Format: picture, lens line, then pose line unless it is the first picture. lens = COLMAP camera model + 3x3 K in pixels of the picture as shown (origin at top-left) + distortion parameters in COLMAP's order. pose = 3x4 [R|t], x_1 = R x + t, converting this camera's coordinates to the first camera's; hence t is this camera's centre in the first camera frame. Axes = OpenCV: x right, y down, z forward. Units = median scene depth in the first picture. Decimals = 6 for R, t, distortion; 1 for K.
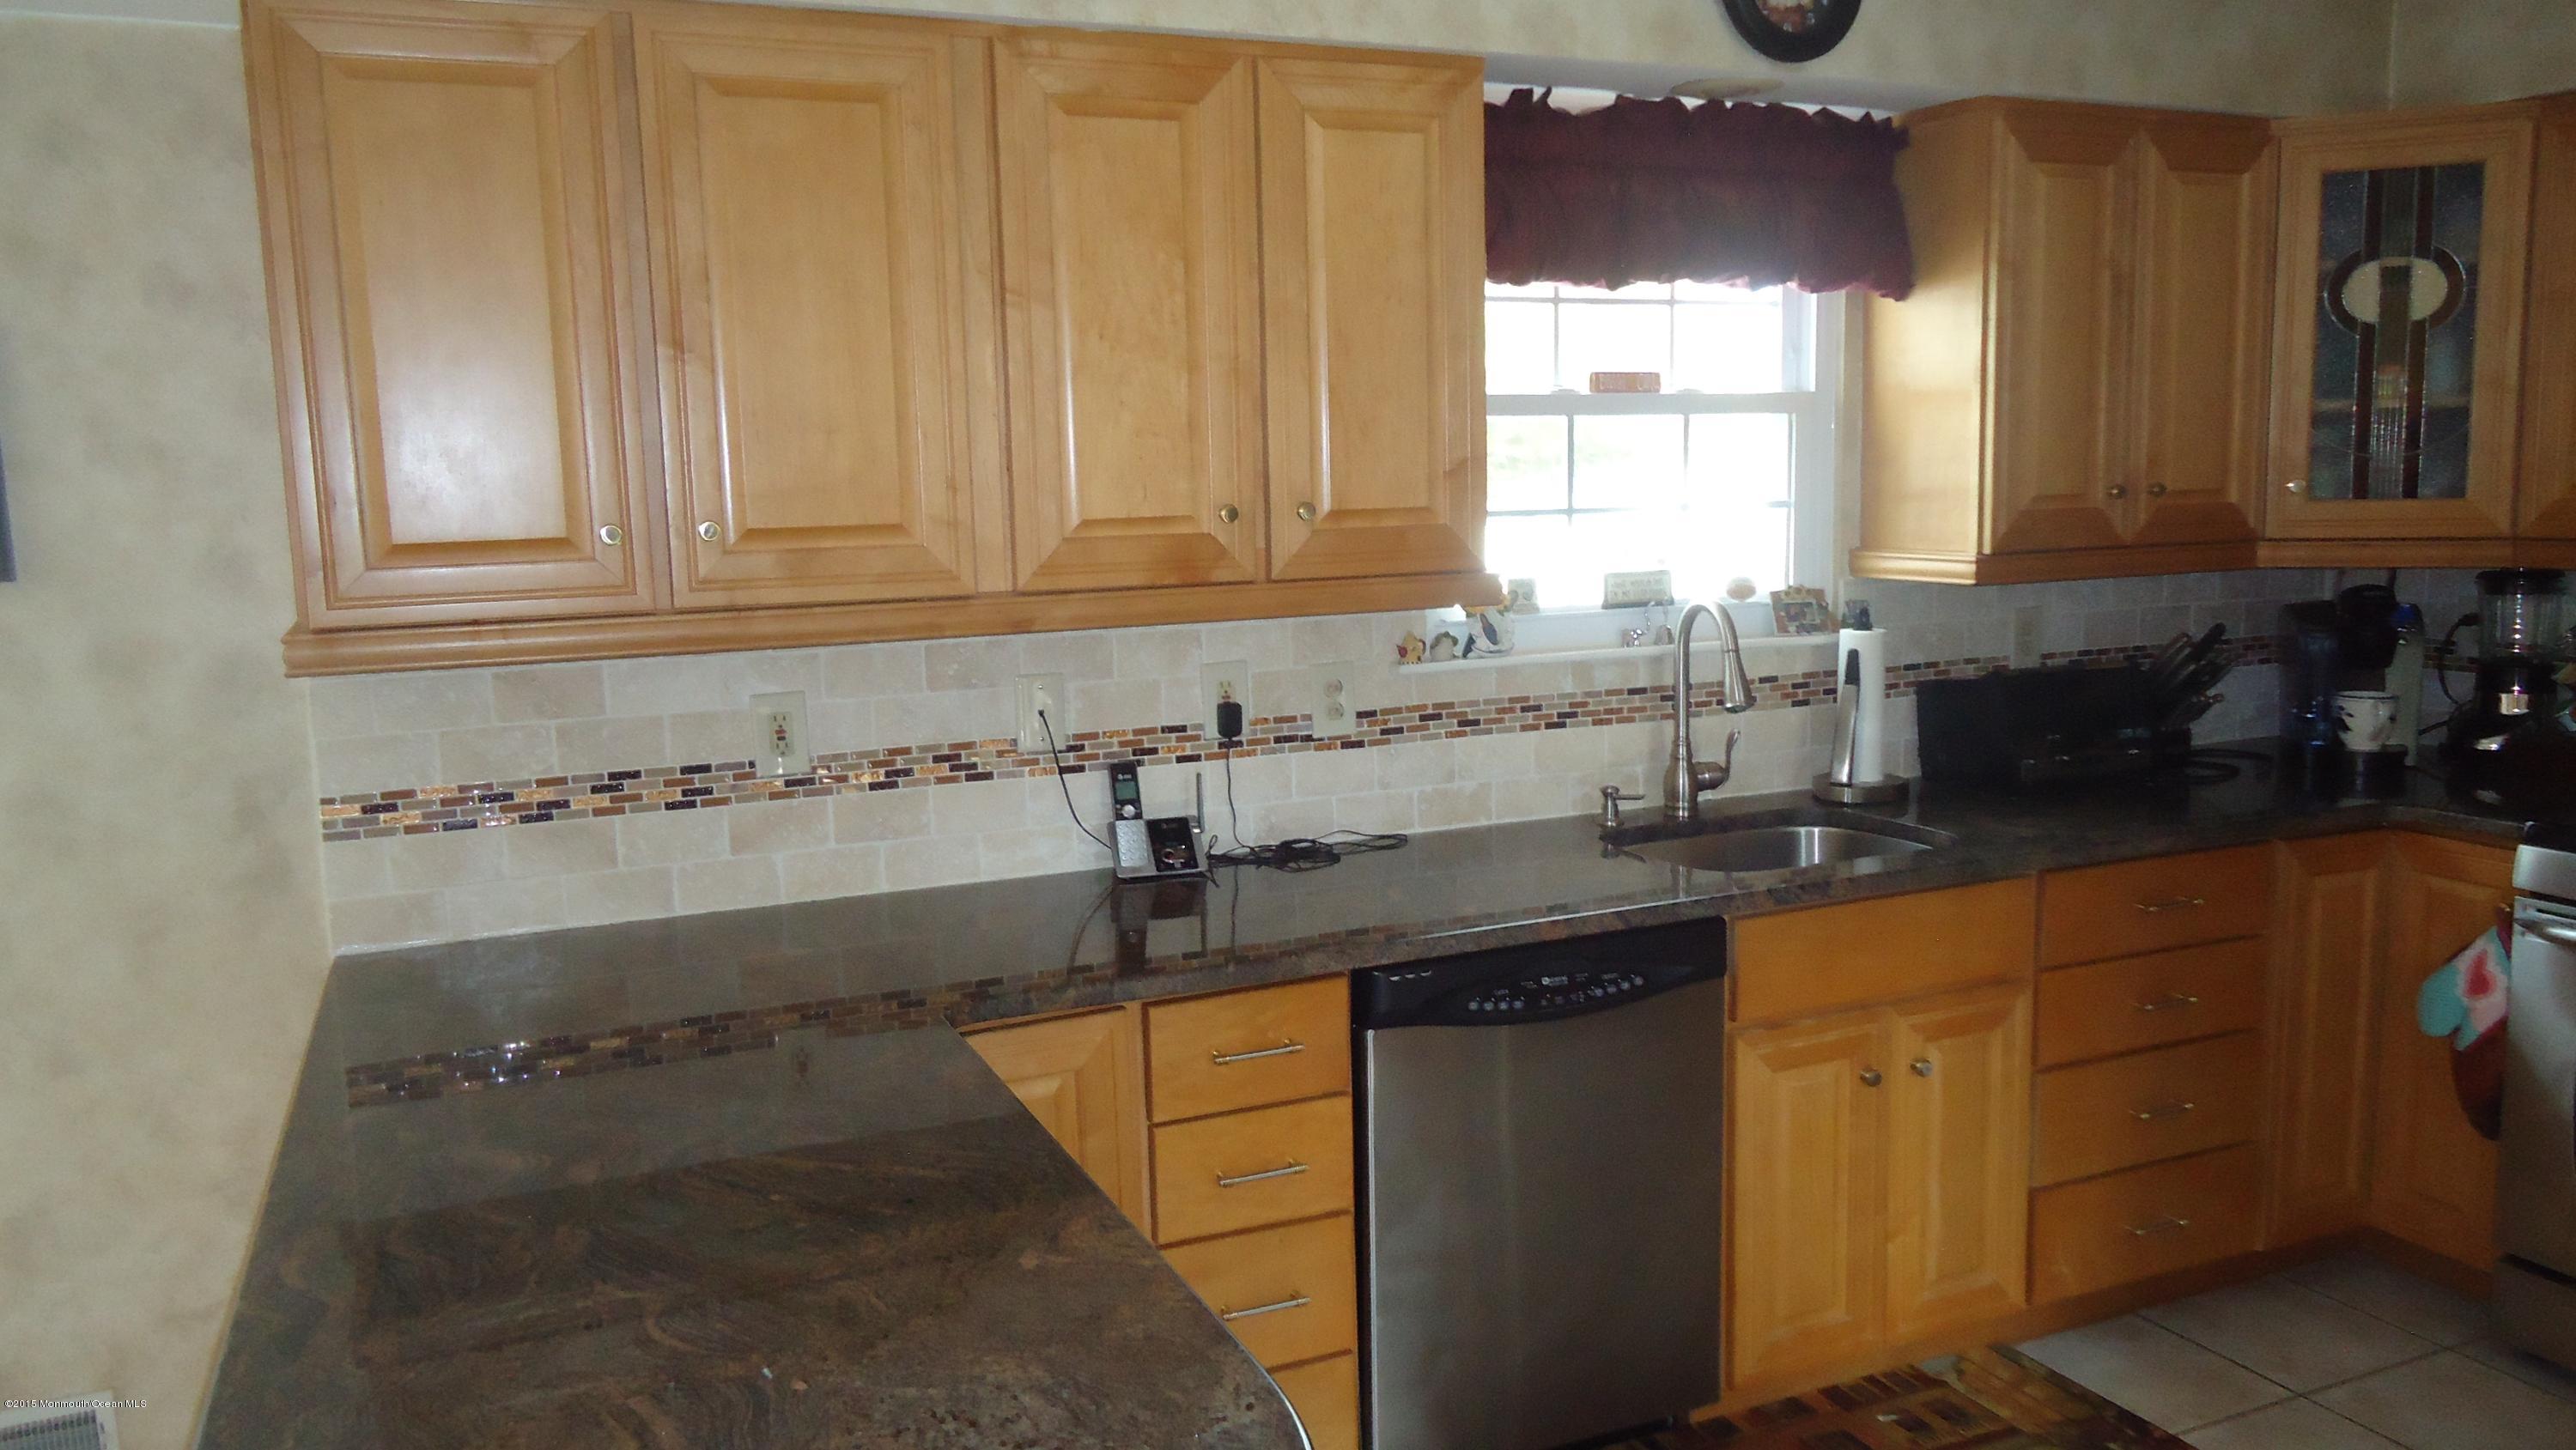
lens RADIAL K [[1868.7, 0, 1275.6], [0, 1868.7, 710.0], [0, 0, 1]] dist [-0.012837, -0.002205]
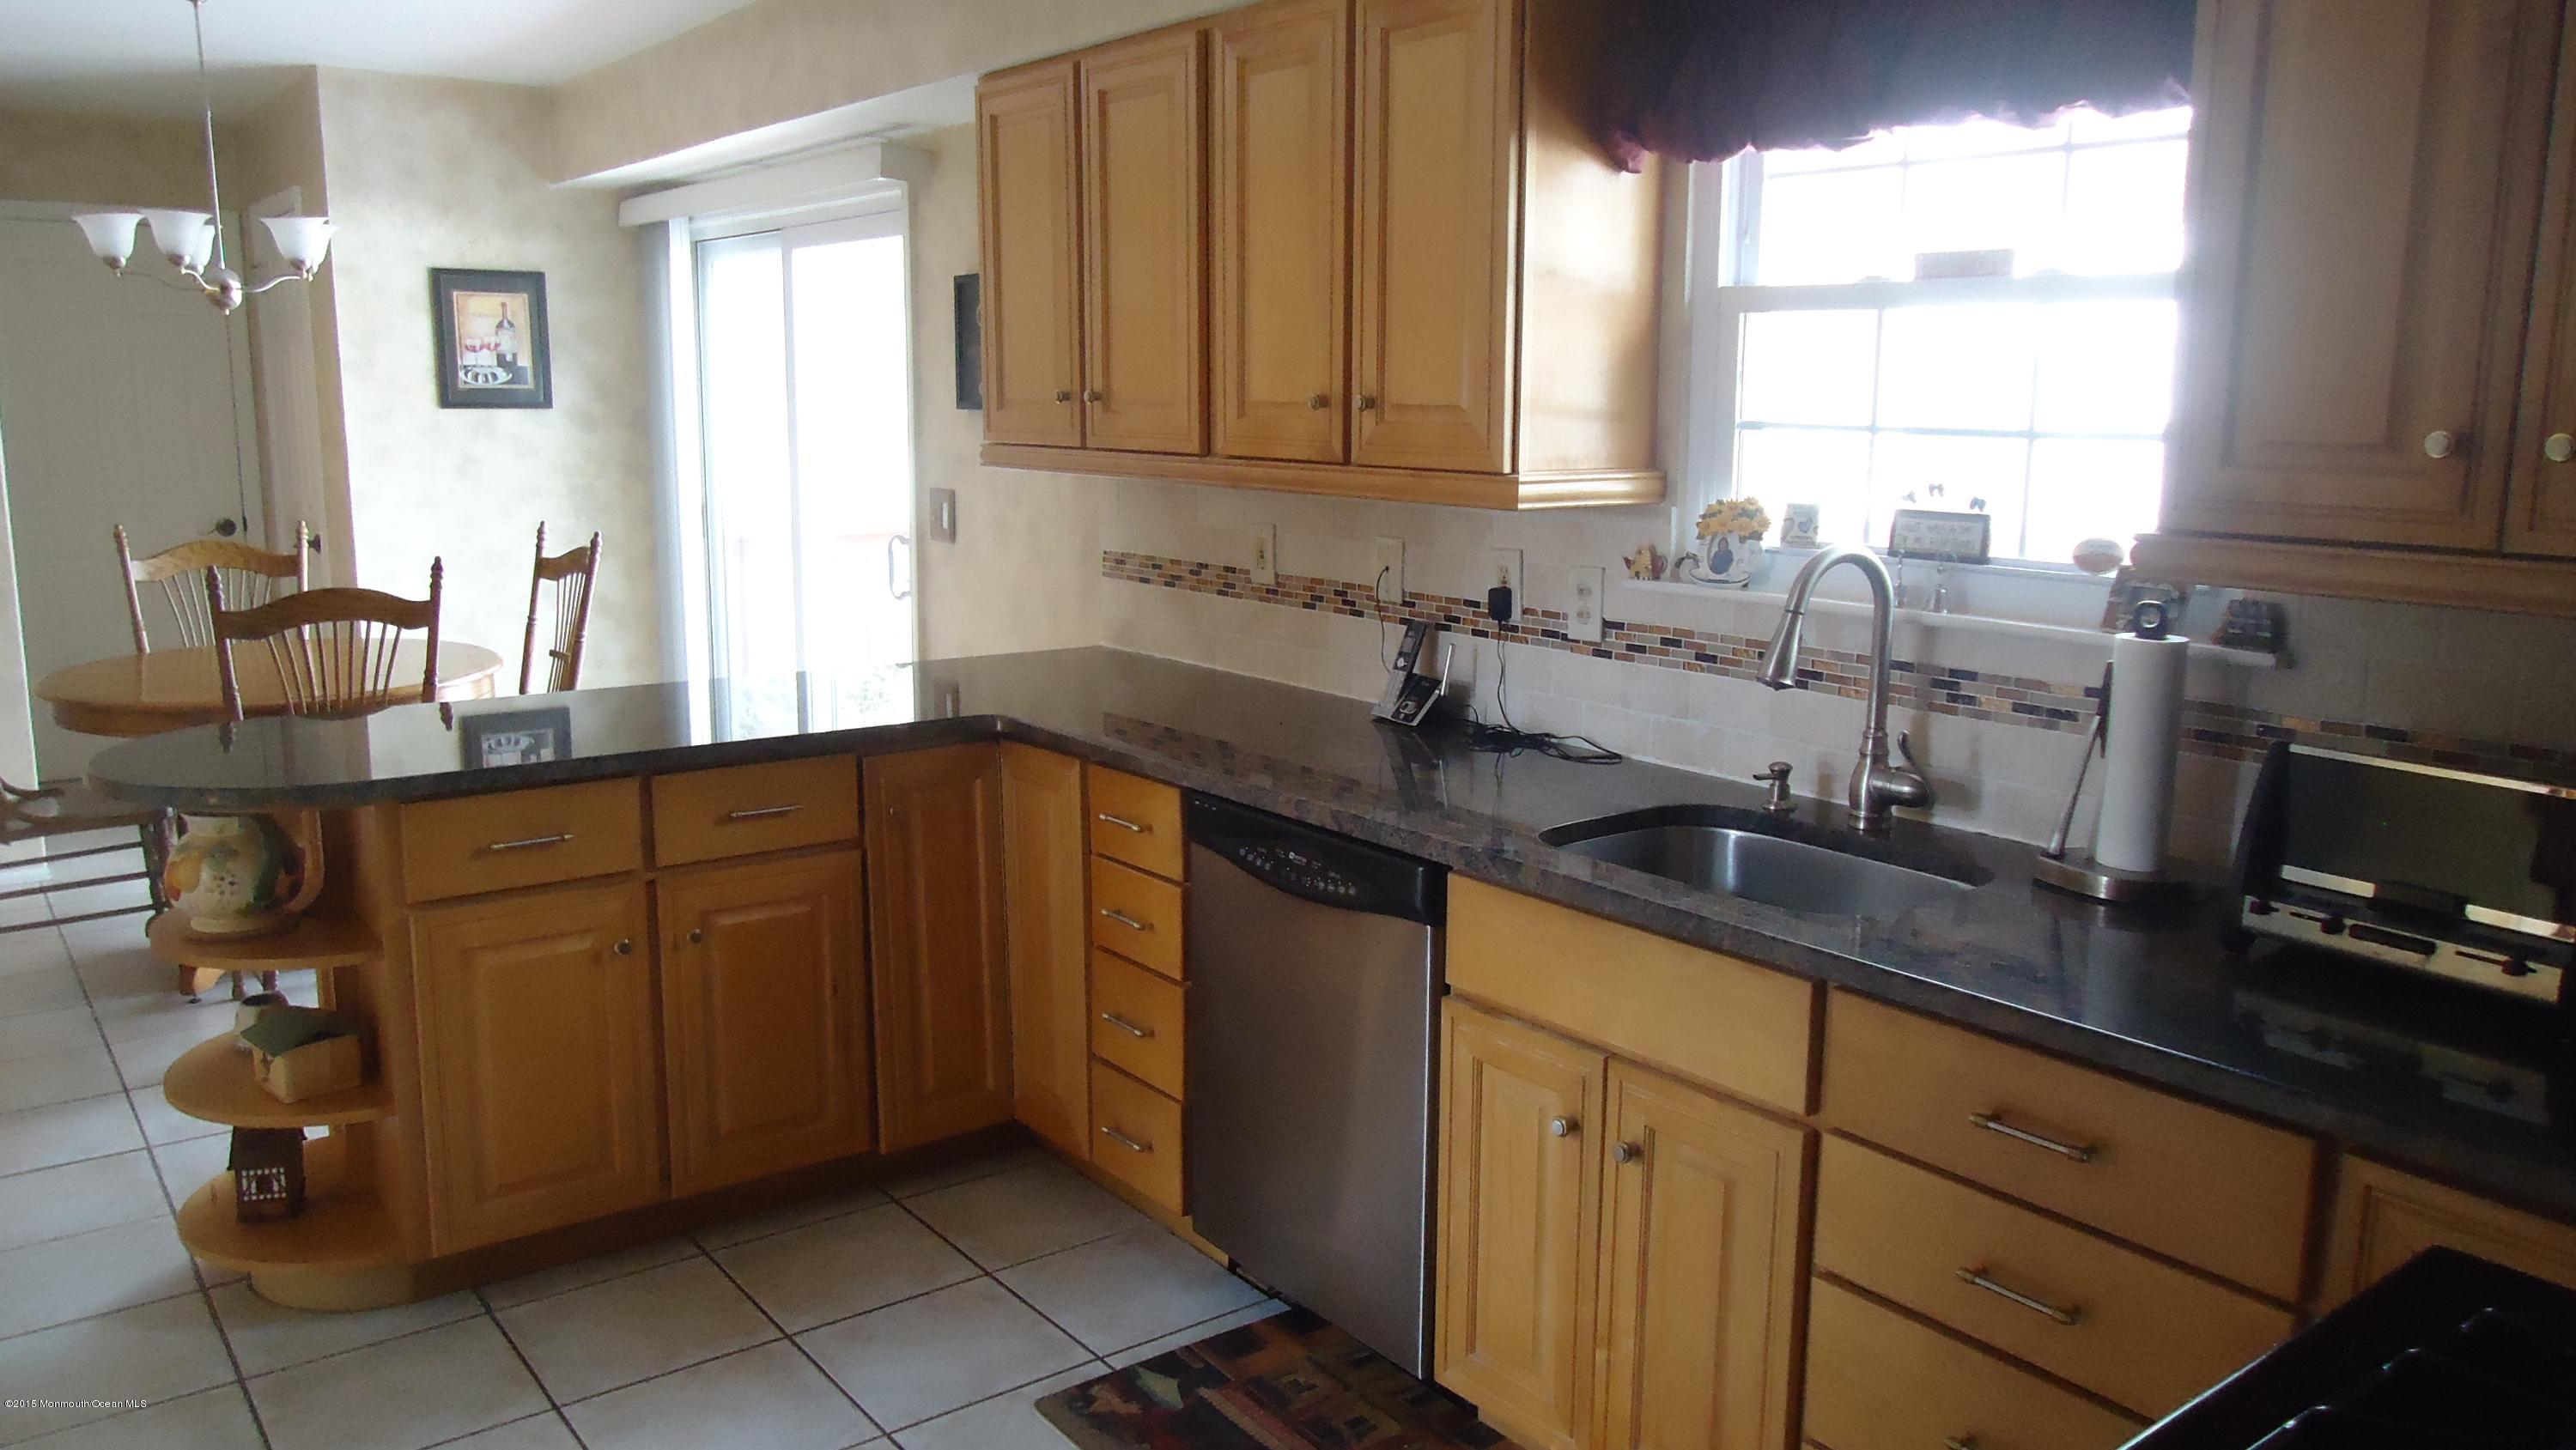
lens RADIAL K [[1868.7, 0, 1275.6], [0, 1868.7, 710.0], [0, 0, 1]] dist [-0.012837, -0.002205]
pose [[0.229417, 0.193090, -0.953983, 0.897181], [-0.138629, 0.976615, 0.164333, -0.085447], [0.963405, 0.094549, 0.250820, 0.566918]]
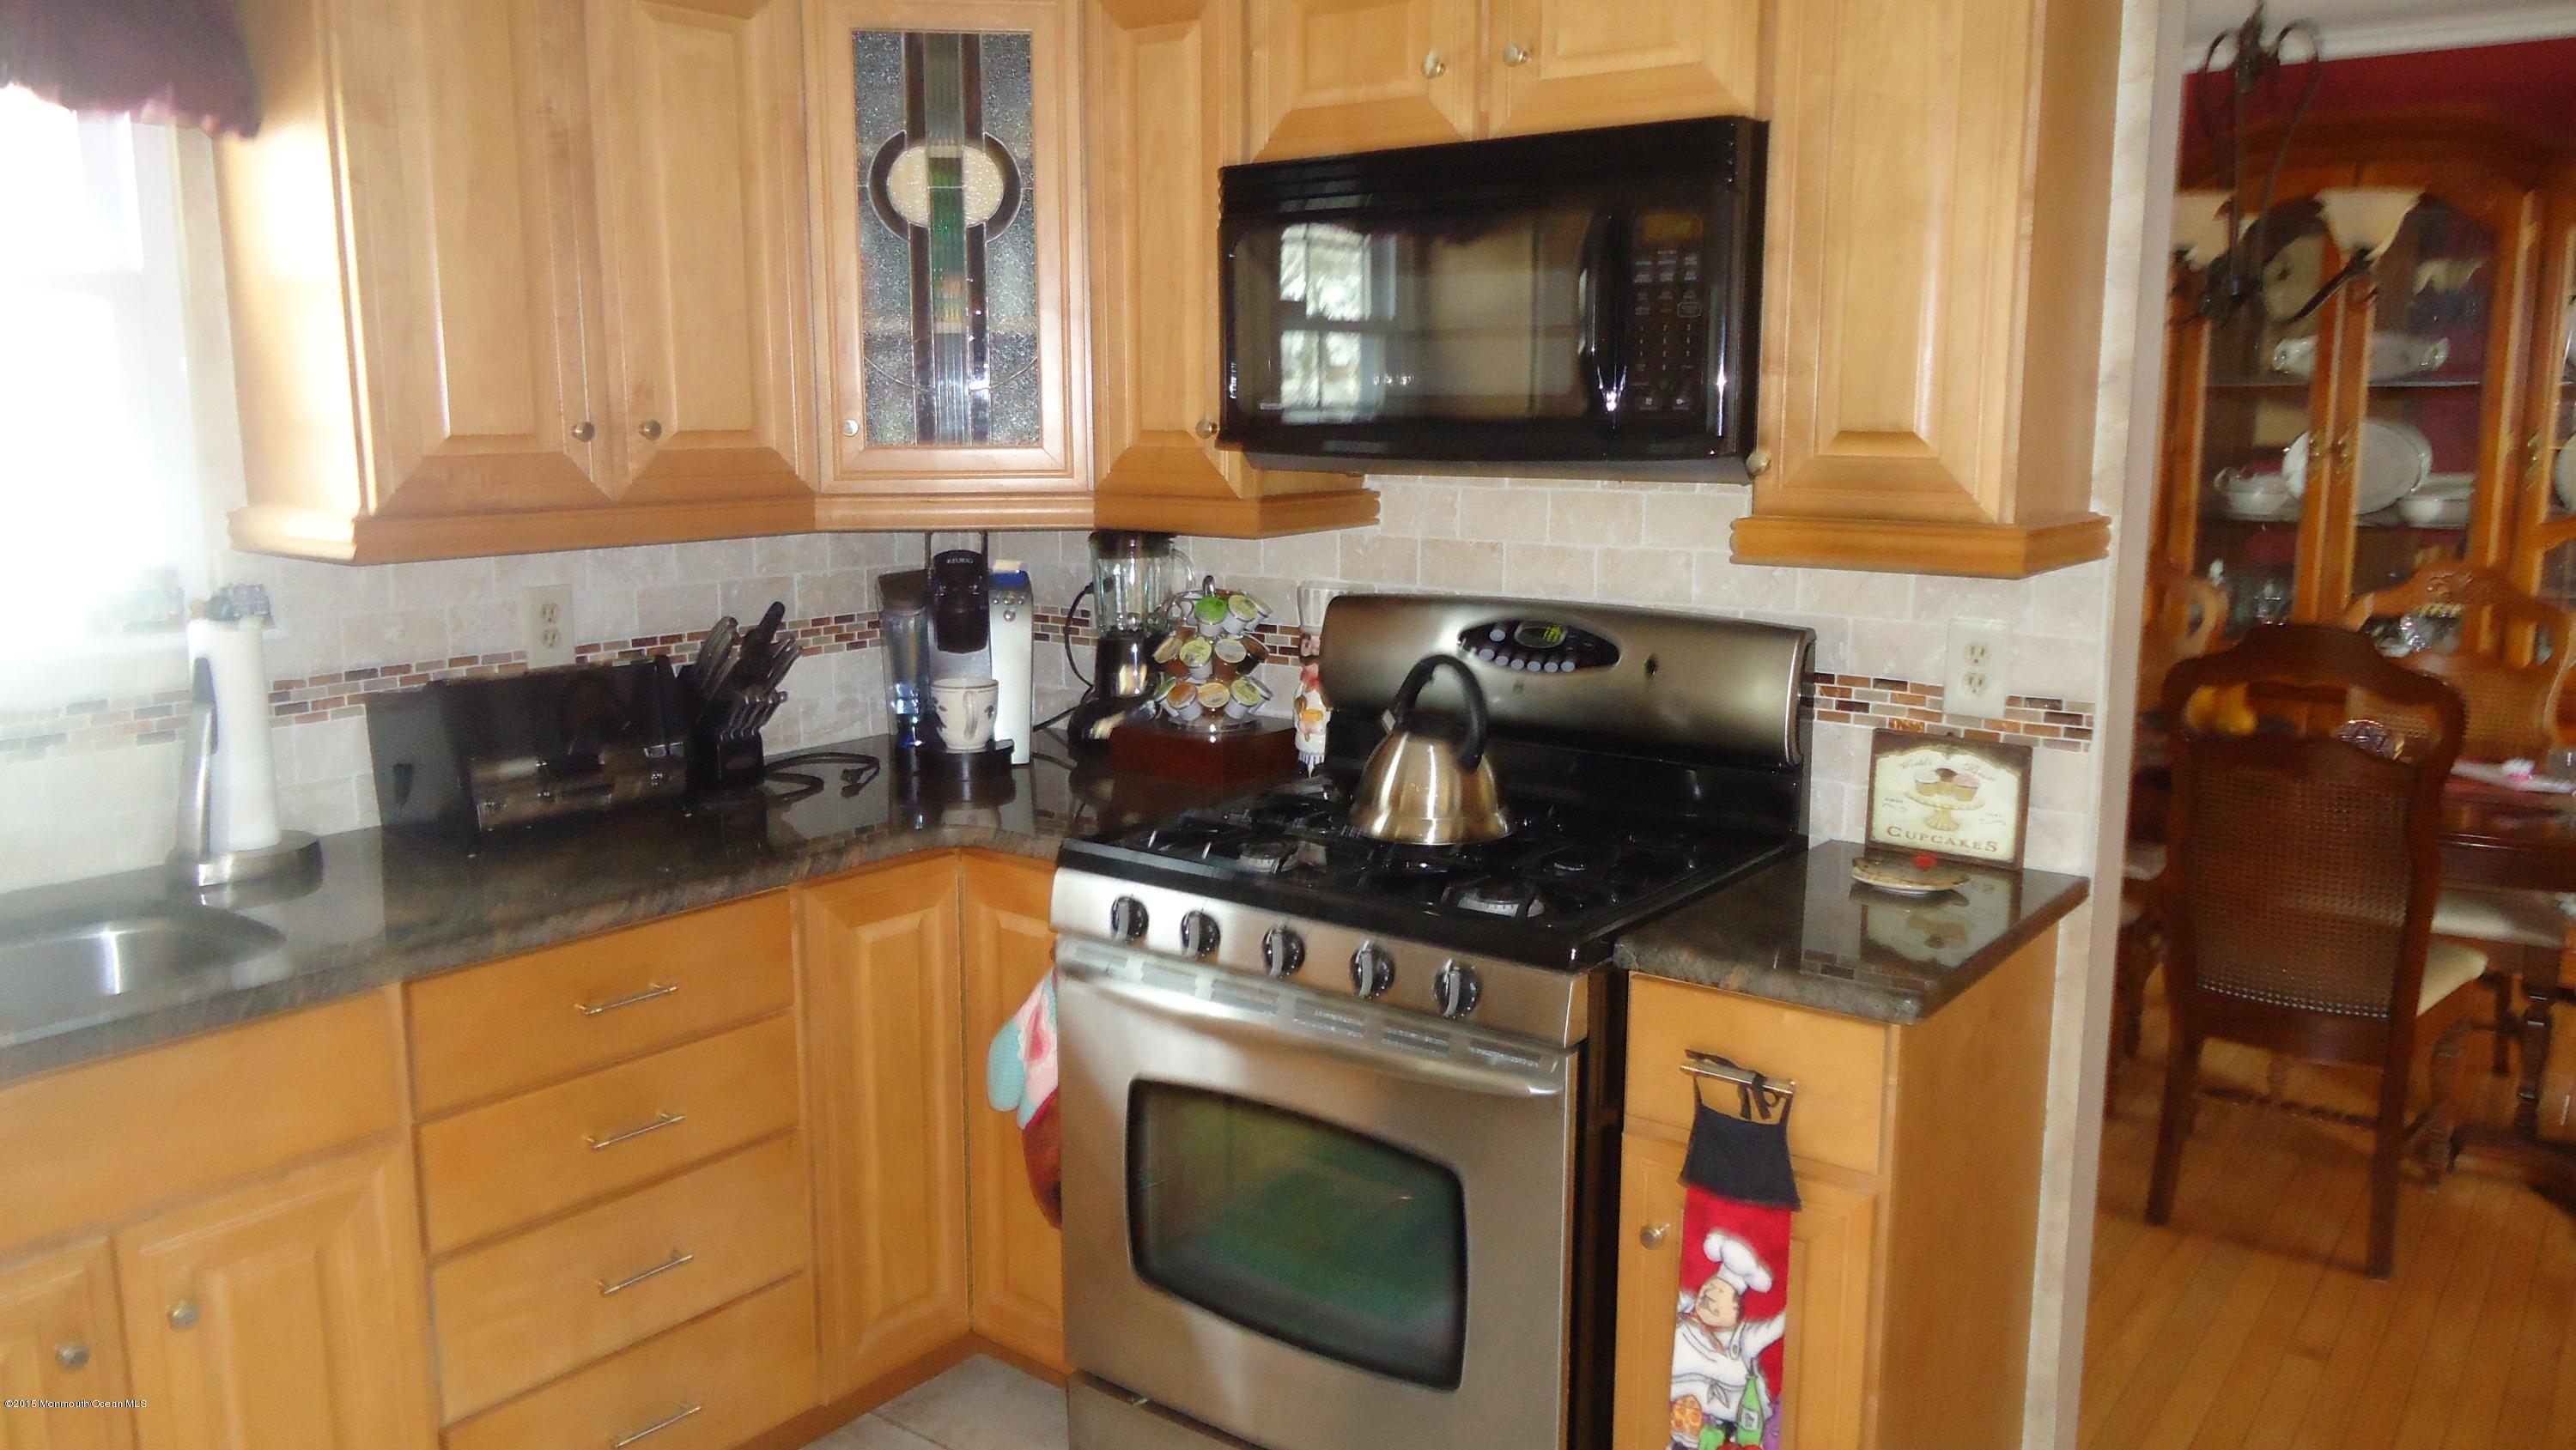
lens RADIAL K [[1868.7, 0, 1275.6], [0, 1868.7, 710.0], [0, 0, 1]] dist [-0.012837, -0.002205]
pose [[0.875791, -0.056379, 0.479386, 0.334119], [0.044015, 0.998345, 0.037001, -0.022081], [-0.480679, -0.011305, 0.876824, 0.222069]]
